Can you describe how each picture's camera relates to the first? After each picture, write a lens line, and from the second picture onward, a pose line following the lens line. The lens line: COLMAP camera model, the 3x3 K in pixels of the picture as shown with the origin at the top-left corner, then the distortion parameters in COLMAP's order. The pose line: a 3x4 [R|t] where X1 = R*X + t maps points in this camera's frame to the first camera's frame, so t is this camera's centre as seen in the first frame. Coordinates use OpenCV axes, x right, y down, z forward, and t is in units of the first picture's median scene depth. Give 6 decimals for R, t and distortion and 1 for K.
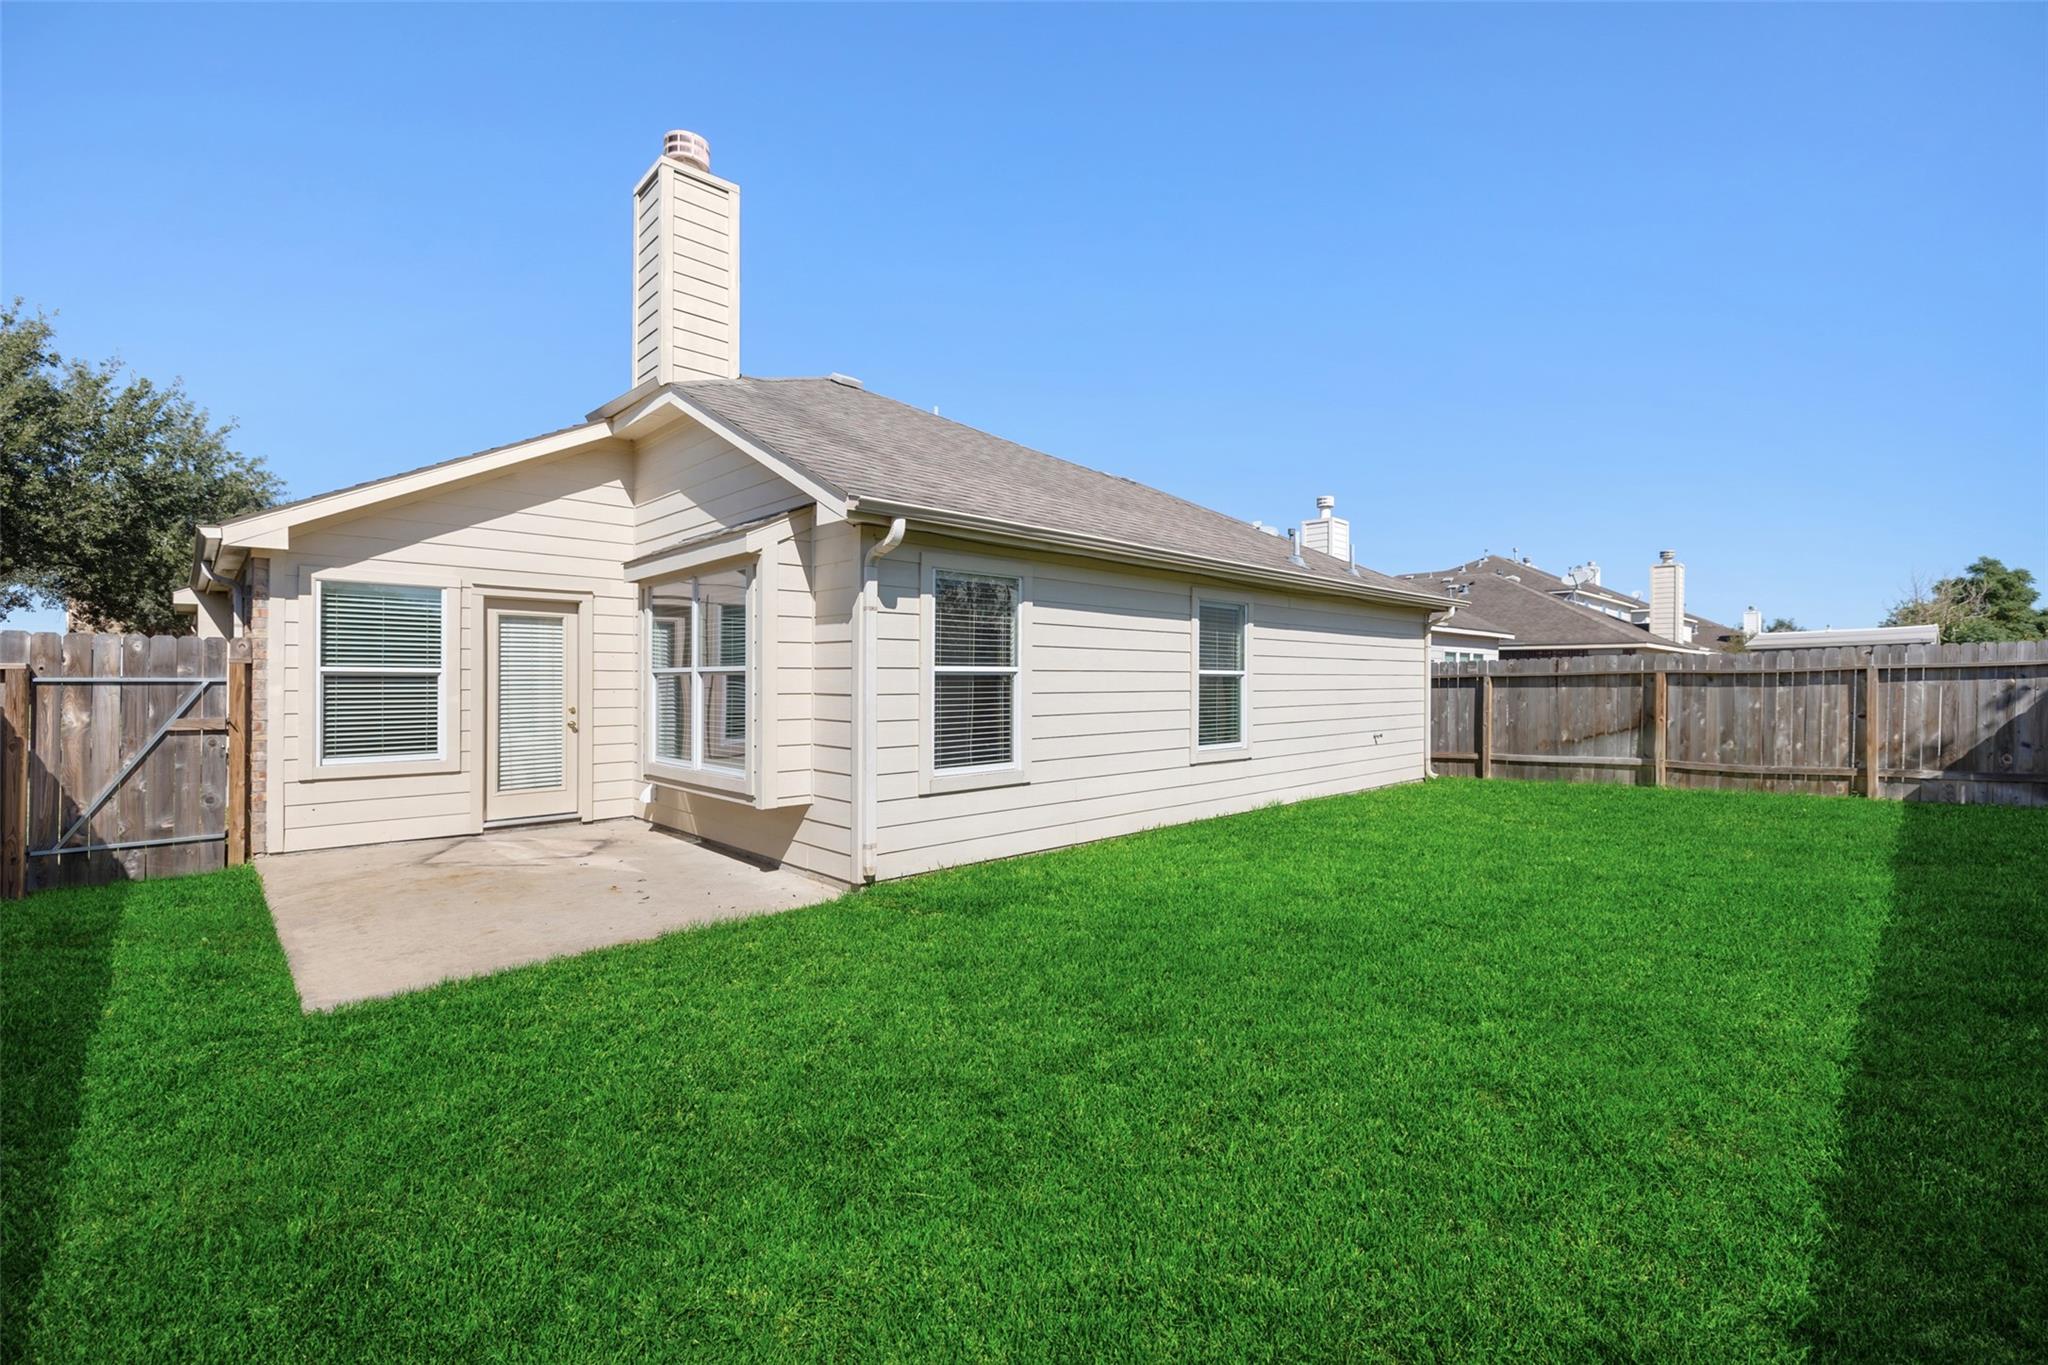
lens RADIAL K [[864.8, 0, 1025.0], [0, 864.8, 677.2], [0, 0, 1]] dist [0.001199, -0.000696]
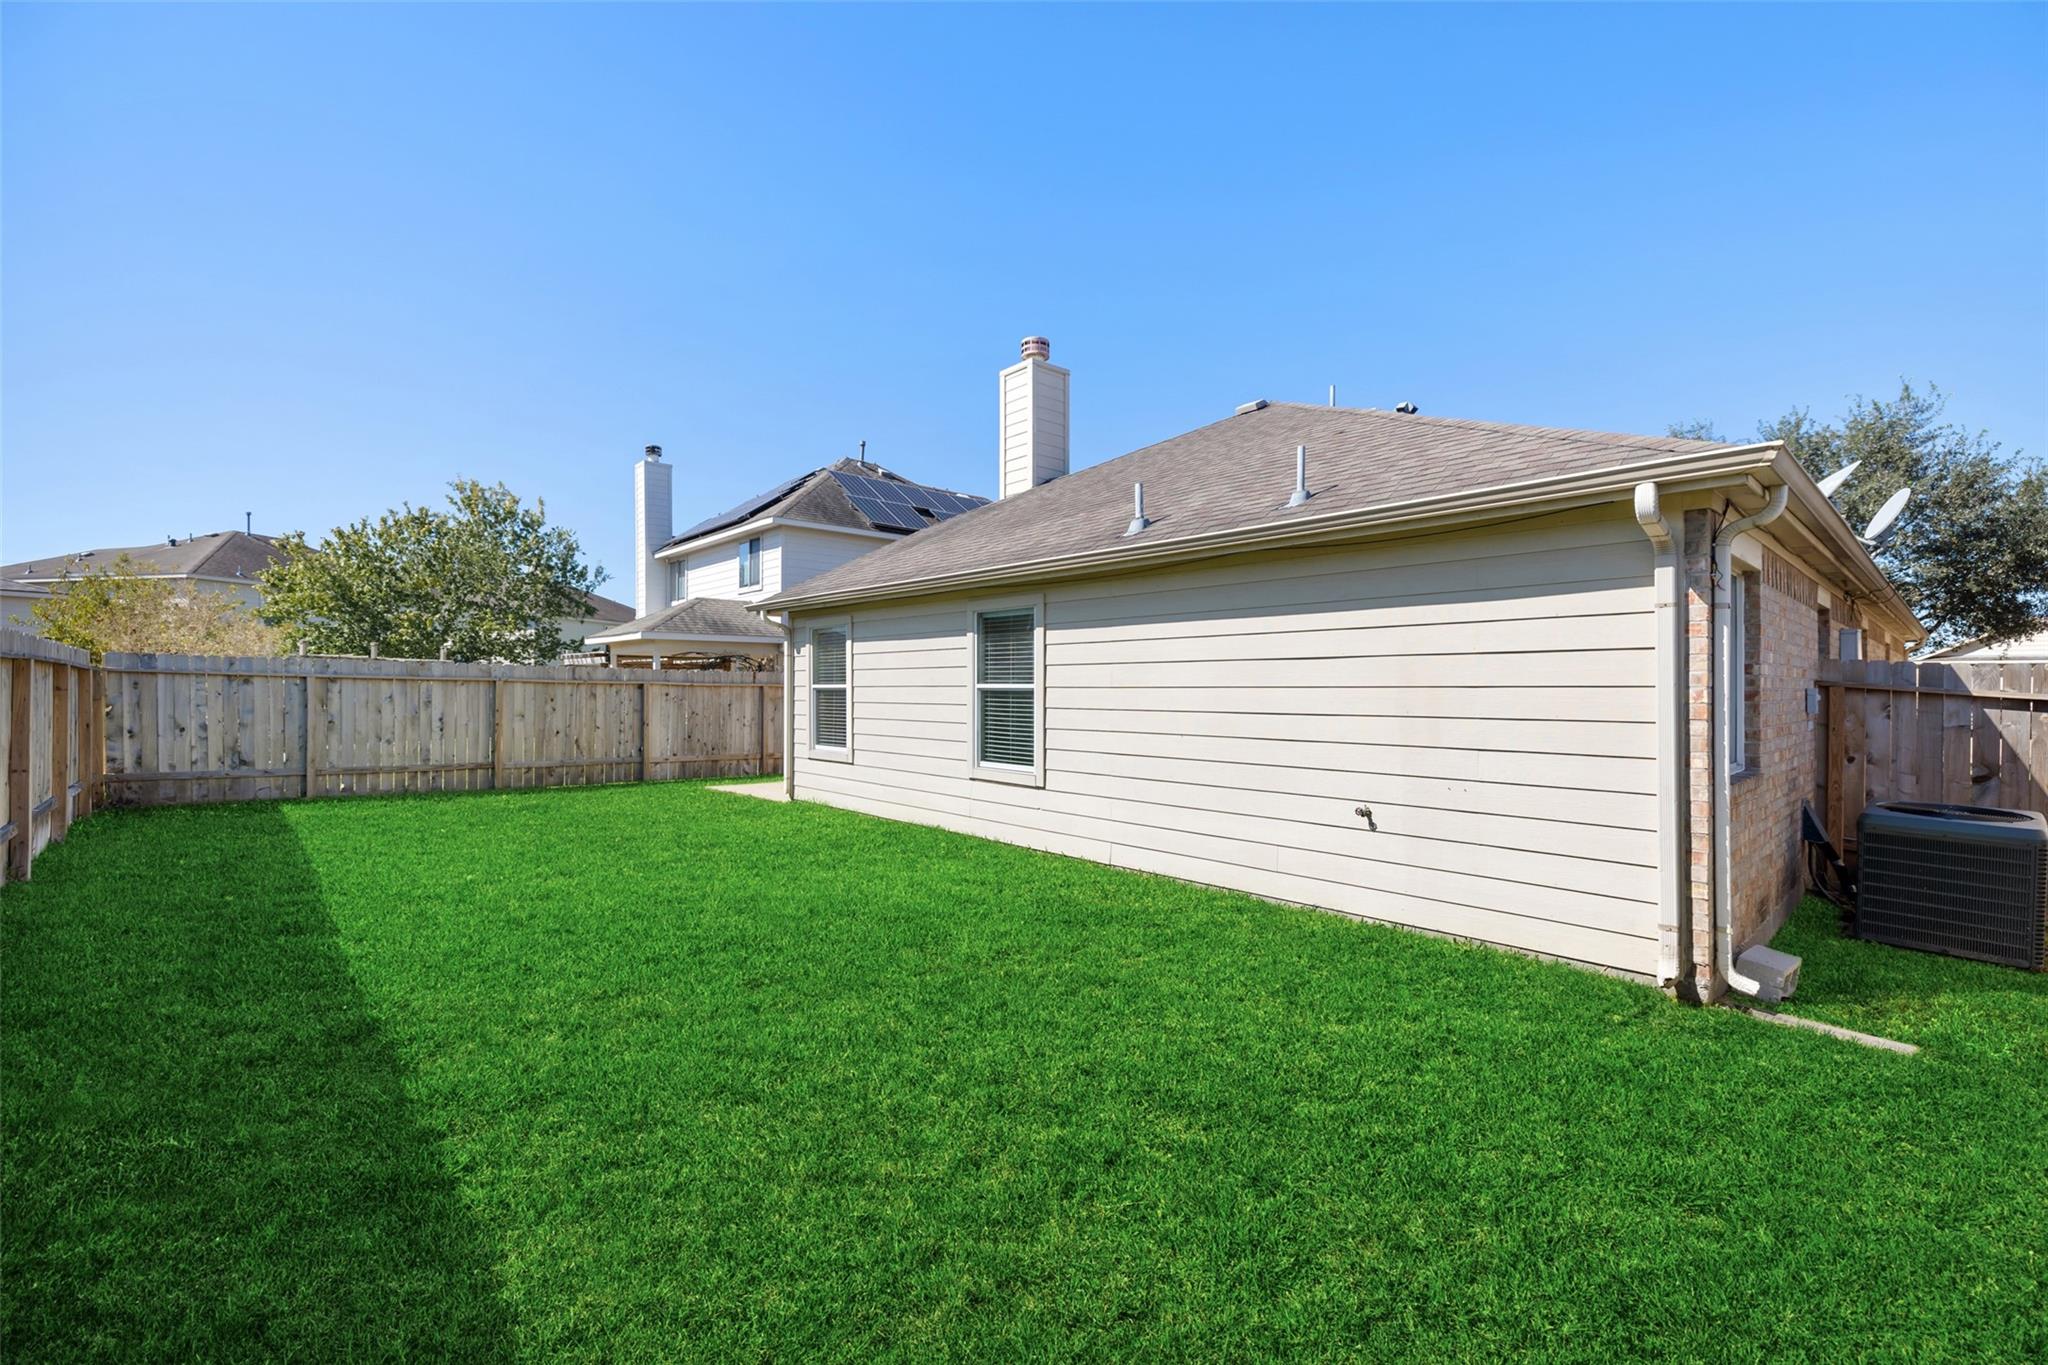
lens RADIAL K [[864.8, 0, 1044.5], [0, 864.8, 686.3], [0, 0, 1]] dist [0.001199, -0.000696]
pose [[-0.009011, -0.008875, -0.999920, 1.183727], [-0.004067, 0.999953, -0.008839, 0.002523], [0.999951, 0.003987, -0.009047, 1.082491]]
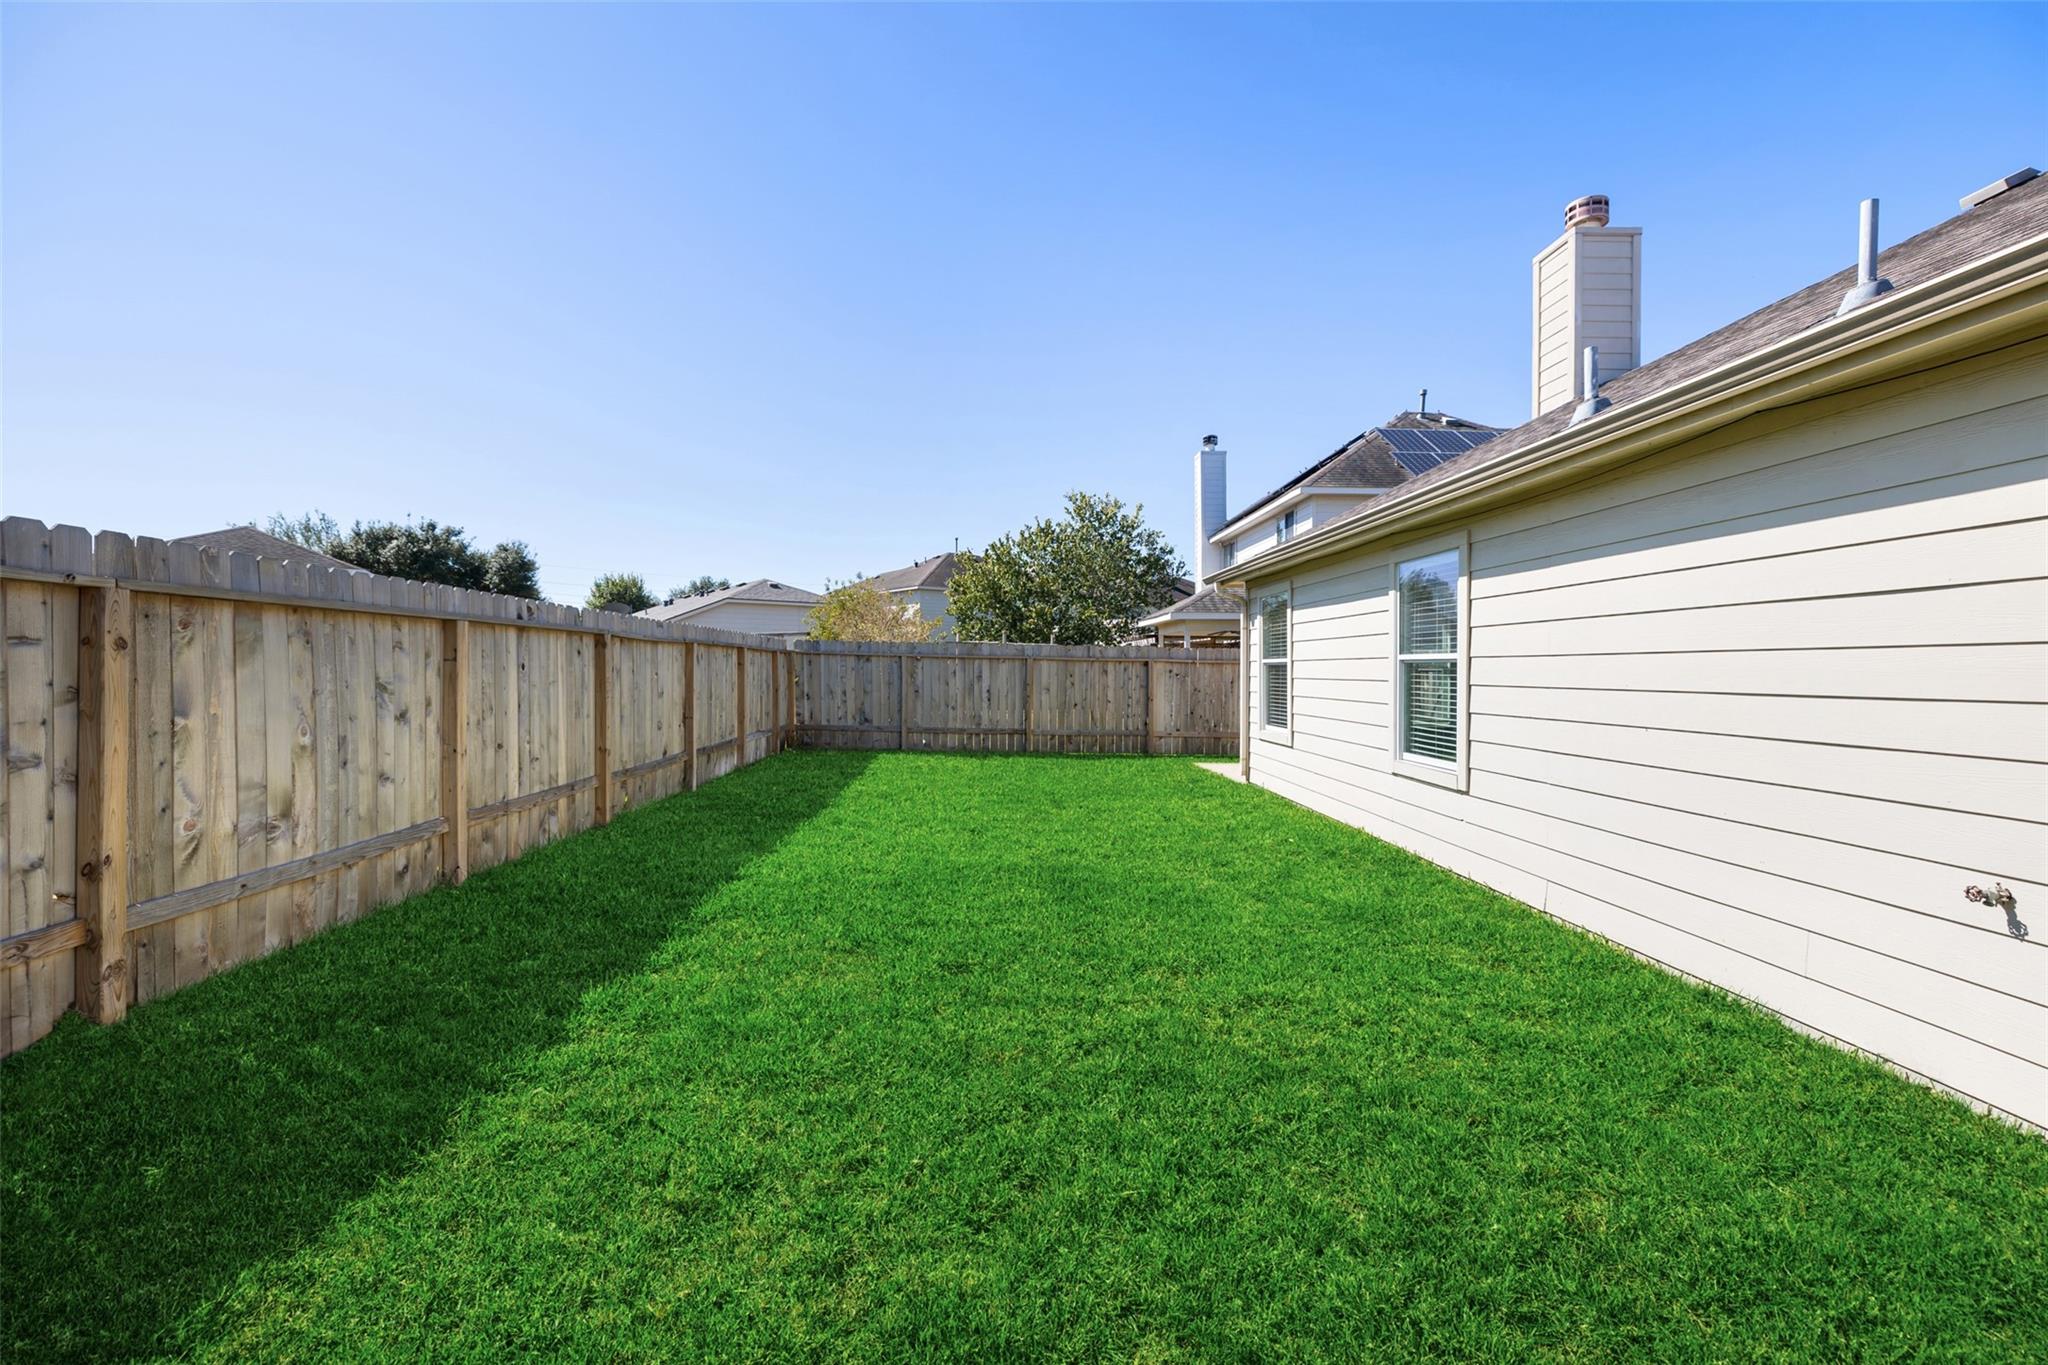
lens RADIAL K [[864.8, 0, 1023.7], [0, 864.8, 678.3], [0, 0, 1]] dist [0.001199, -0.000696]
pose [[-0.648907, 0.000553, -0.760868, 1.014920], [-0.008735, 0.999928, 0.008176, 0.009407], [0.760818, 0.011952, -0.648855, 1.246208]]
